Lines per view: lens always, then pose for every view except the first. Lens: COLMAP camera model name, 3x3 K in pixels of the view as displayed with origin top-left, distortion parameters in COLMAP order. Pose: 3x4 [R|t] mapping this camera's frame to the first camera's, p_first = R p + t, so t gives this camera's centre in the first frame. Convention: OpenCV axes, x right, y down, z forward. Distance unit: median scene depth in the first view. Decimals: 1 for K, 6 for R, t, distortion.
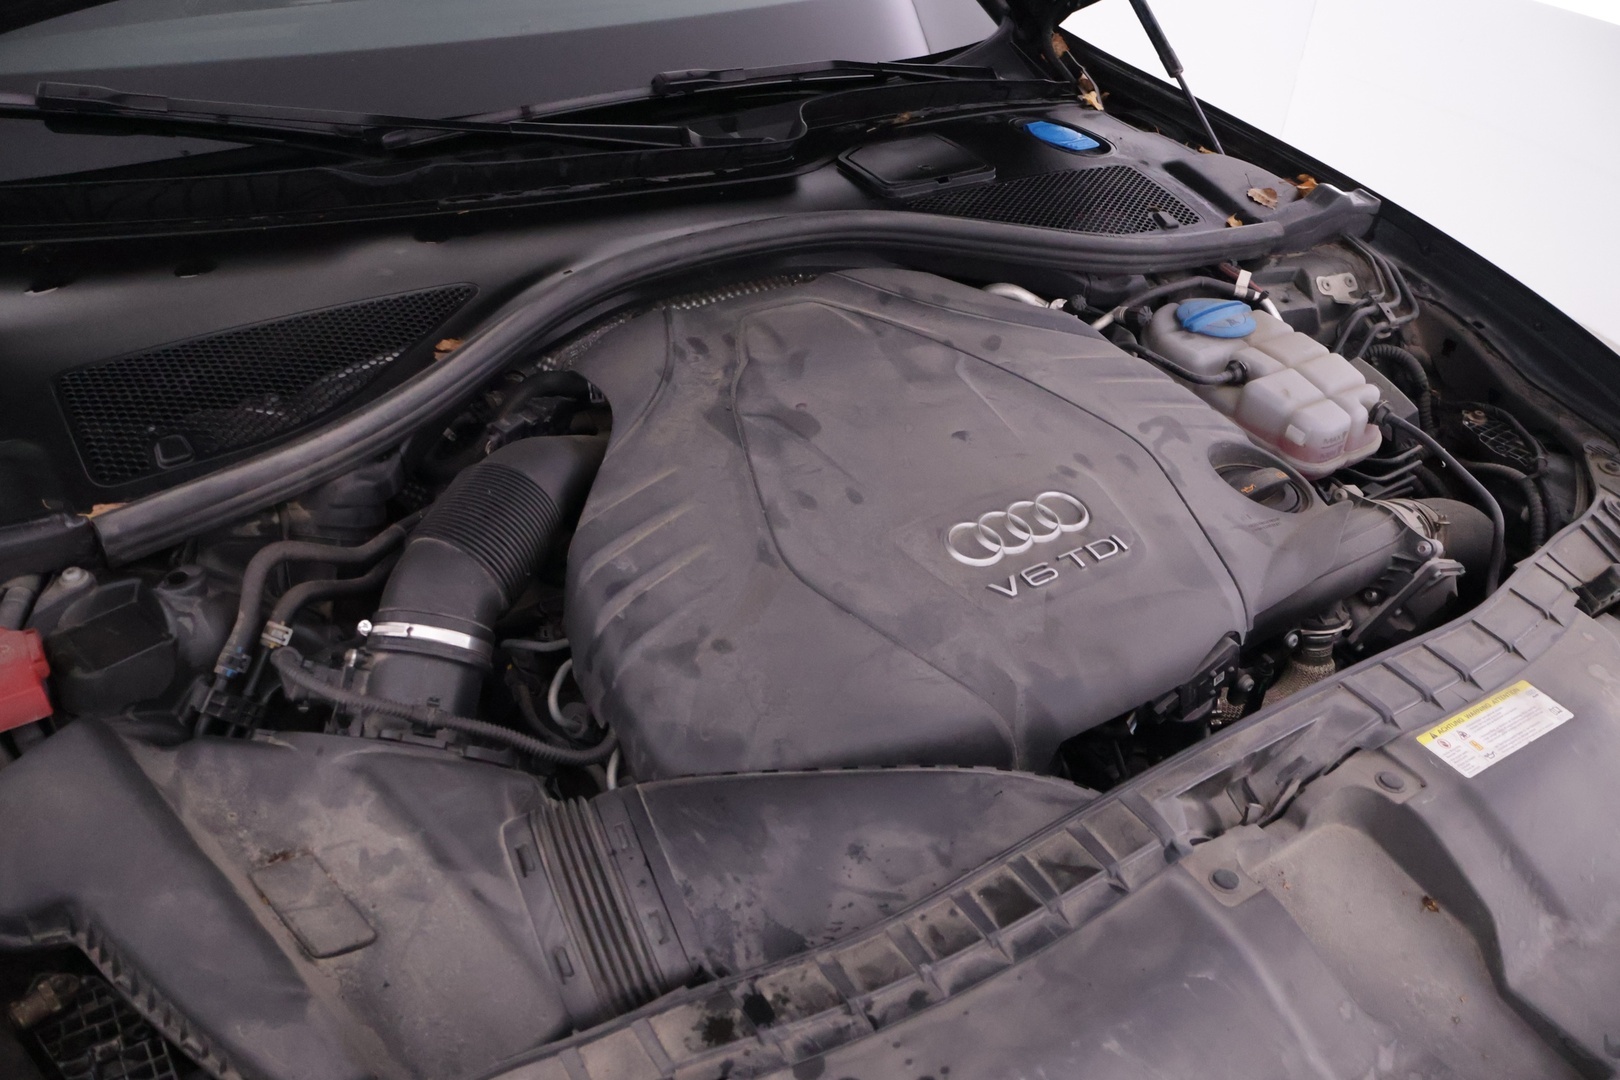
lens RADIAL K [[1329.7, 0, 810.0], [0, 1329.7, 540.0], [0, 0, 1]] dist [-0.011349, -0.000970]
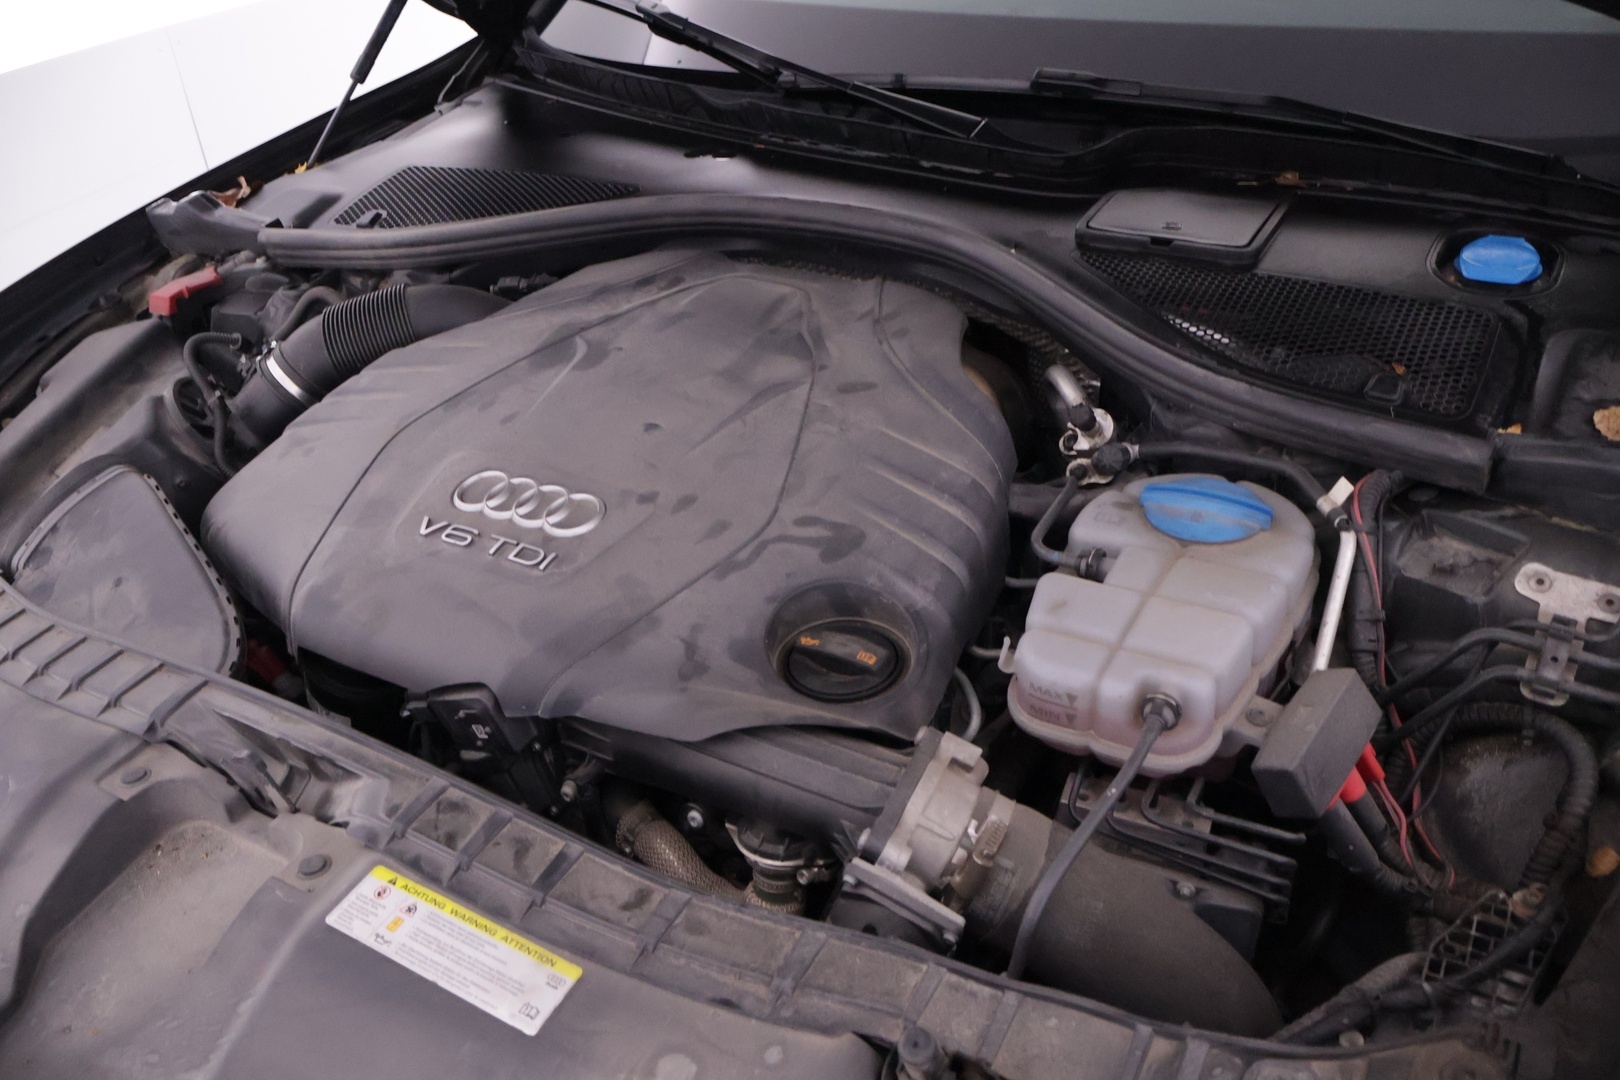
lens RADIAL K [[1329.7, 0, 810.0], [0, 1329.7, 540.0], [0, 0, 1]] dist [-0.011349, -0.000970]
pose [[0.424424, 0.417205, -0.803619, 0.774433], [-0.436471, 0.871869, 0.222119, -0.217575], [0.793320, 0.256484, 0.552140, 0.481892]]
